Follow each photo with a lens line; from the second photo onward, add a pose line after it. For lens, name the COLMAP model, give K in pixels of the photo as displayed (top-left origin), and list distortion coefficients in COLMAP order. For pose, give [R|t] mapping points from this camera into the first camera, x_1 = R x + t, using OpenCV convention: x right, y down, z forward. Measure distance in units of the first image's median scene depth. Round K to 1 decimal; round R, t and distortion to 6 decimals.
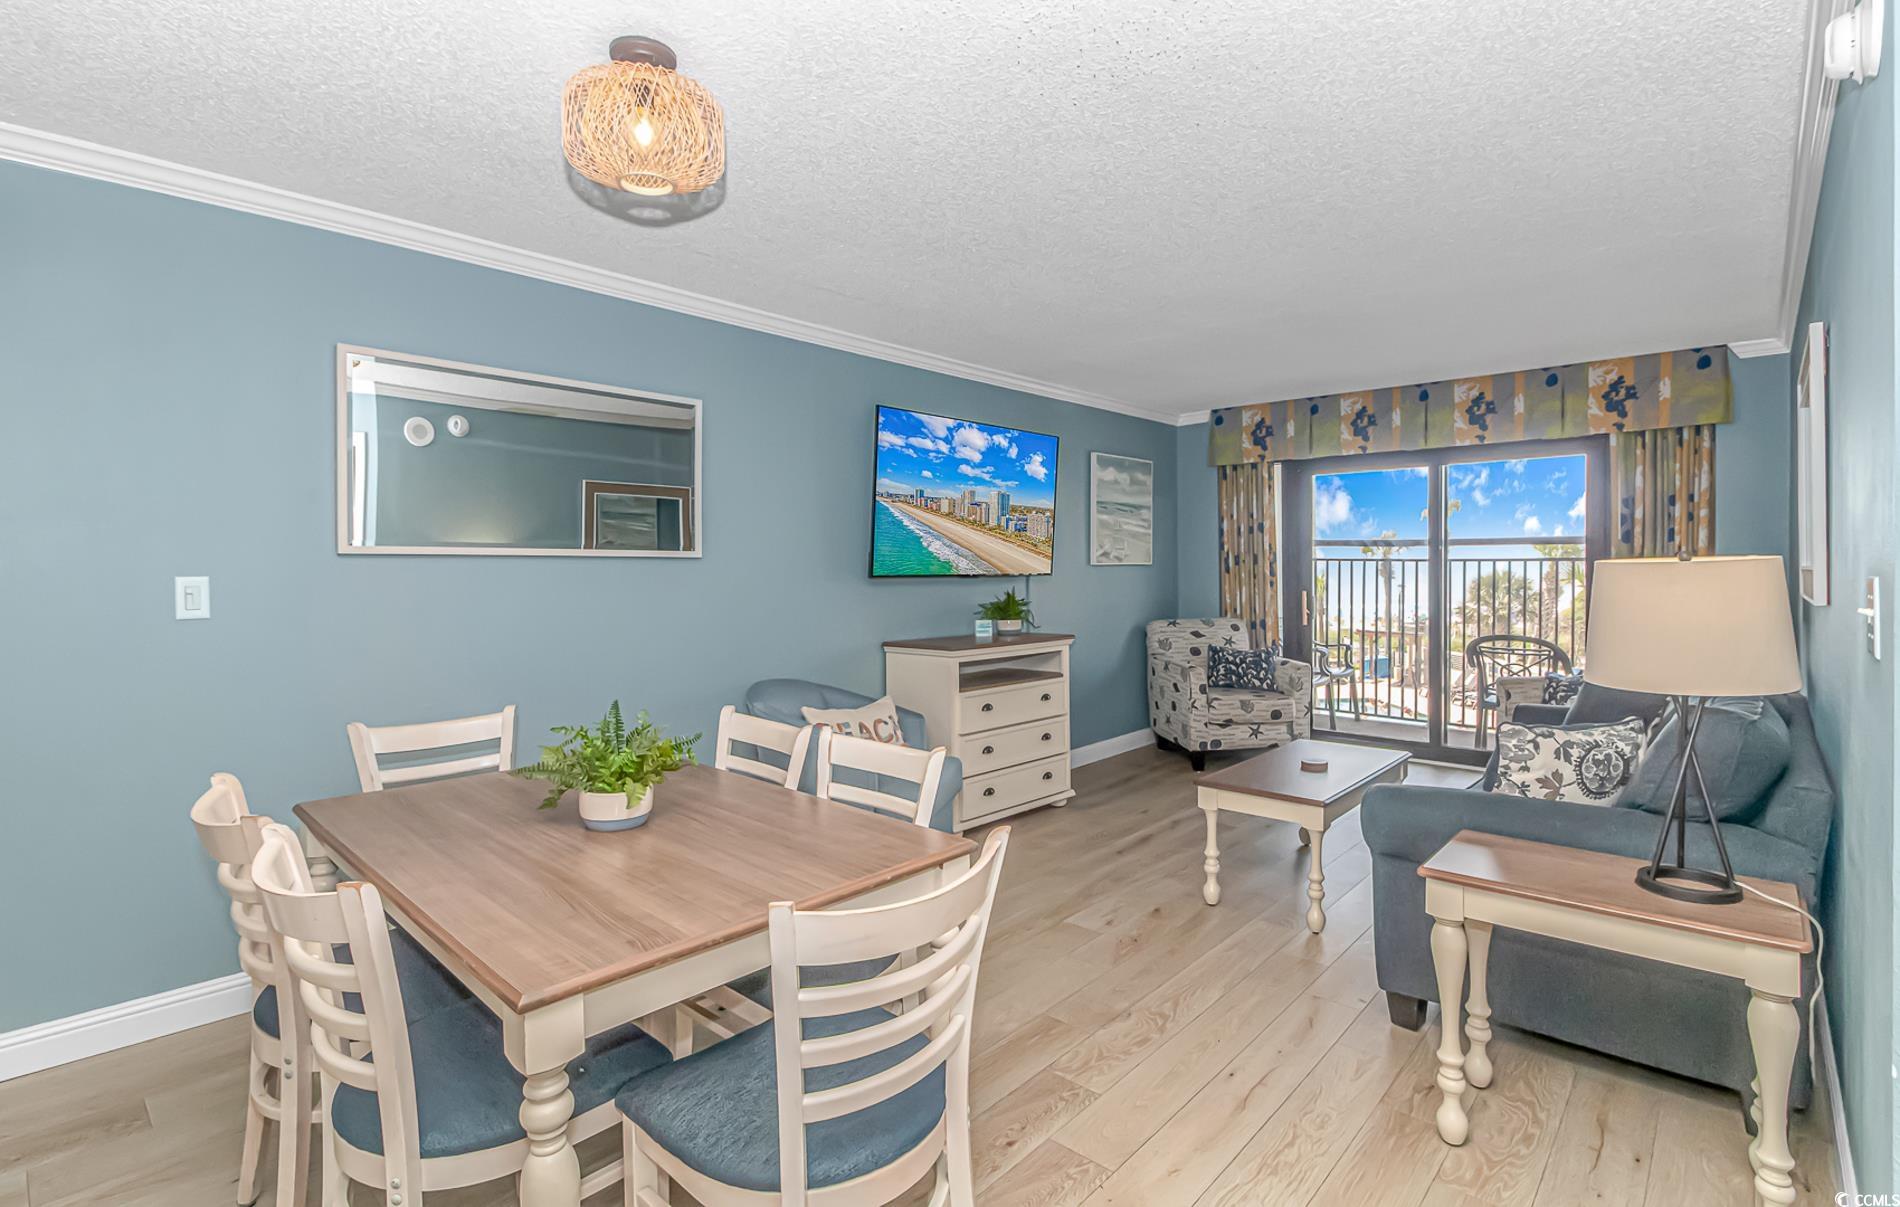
lens RADIAL K [[873.8, 0, 974.9], [0, 873.8, 574.6], [0, 0, 1]] dist [-0.001821, -0.000283]
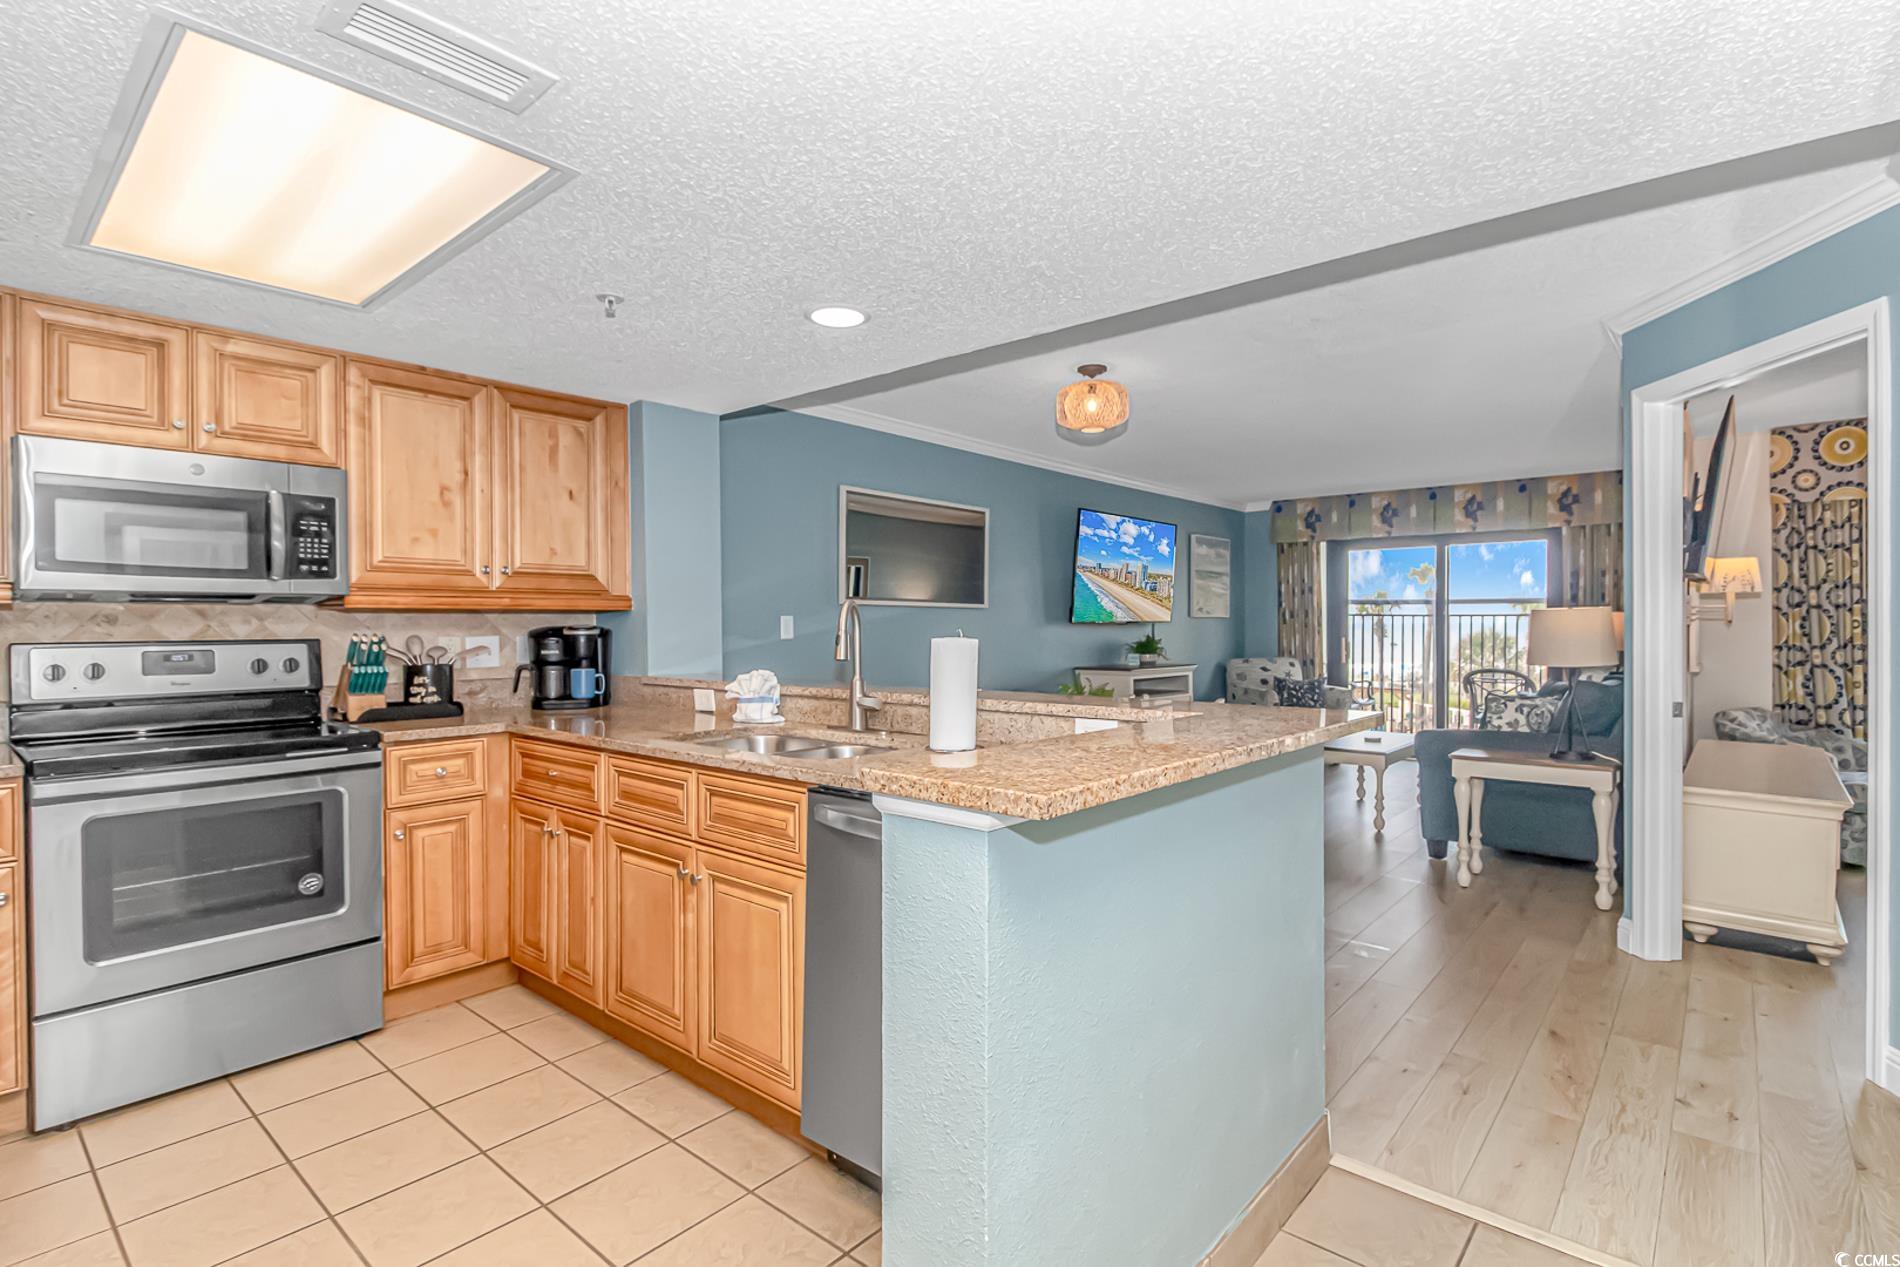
lens RADIAL K [[884.1, 0, 985.6], [0, 884.1, 626.4], [0, 0, 1]] dist [-0.000097, 0.000516]
pose [[0.999658, 0.005275, 0.025631, -0.256558], [-0.005049, 0.999948, -0.008869, 0.020754], [-0.025676, 0.008736, 0.999632, -0.426280]]
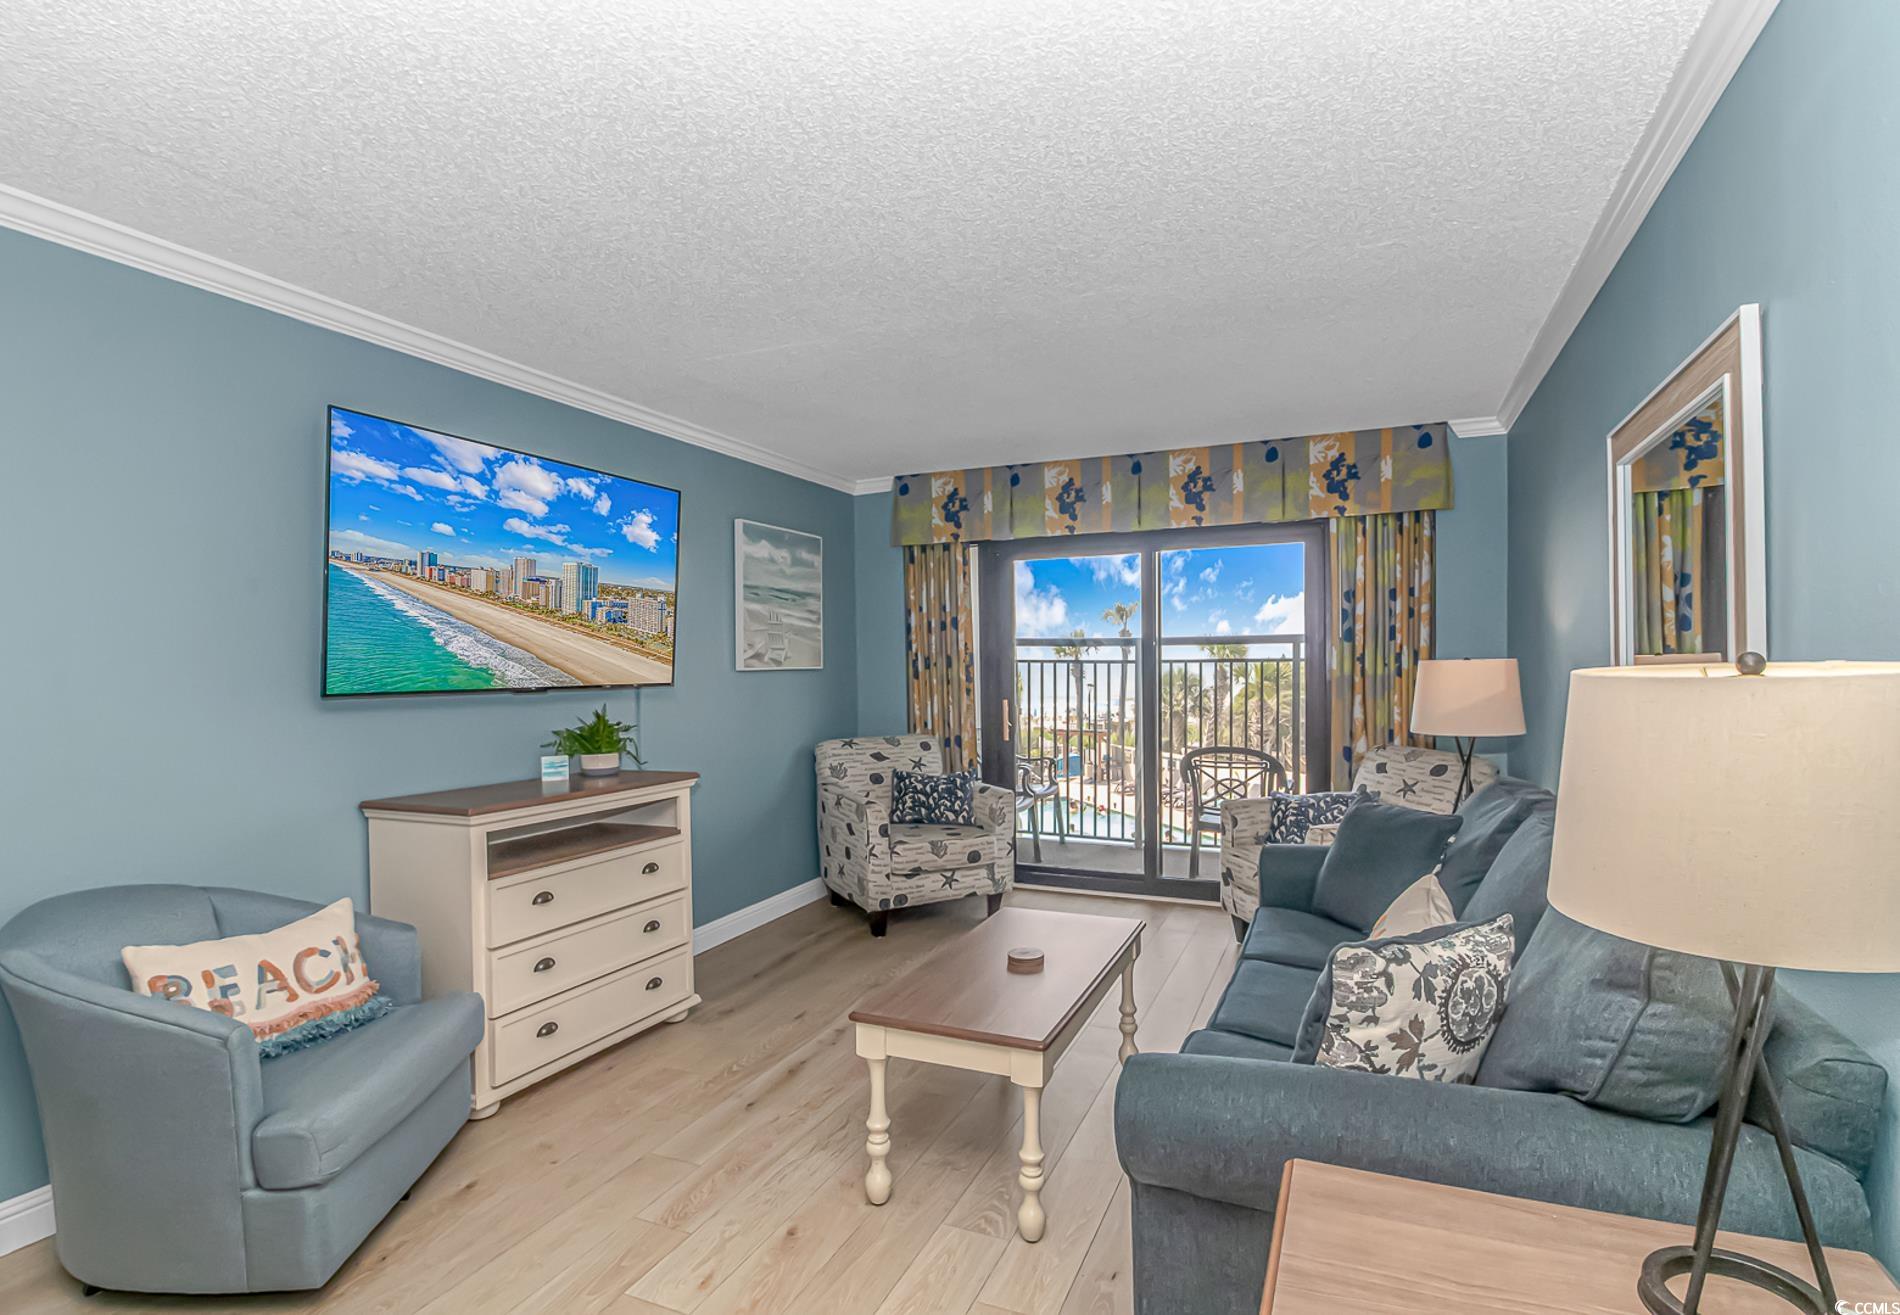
lens RADIAL K [[911.5, 0, 950.0], [0, 911.5, 657.5], [0, 0, 1]] dist [-0.000357, 0.000035]
pose [[0.954072, -0.001550, 0.299574, 0.085530], [0.007509, 0.999796, -0.018741, -0.006858], [-0.299484, 0.020130, 0.953889, 0.238842]]
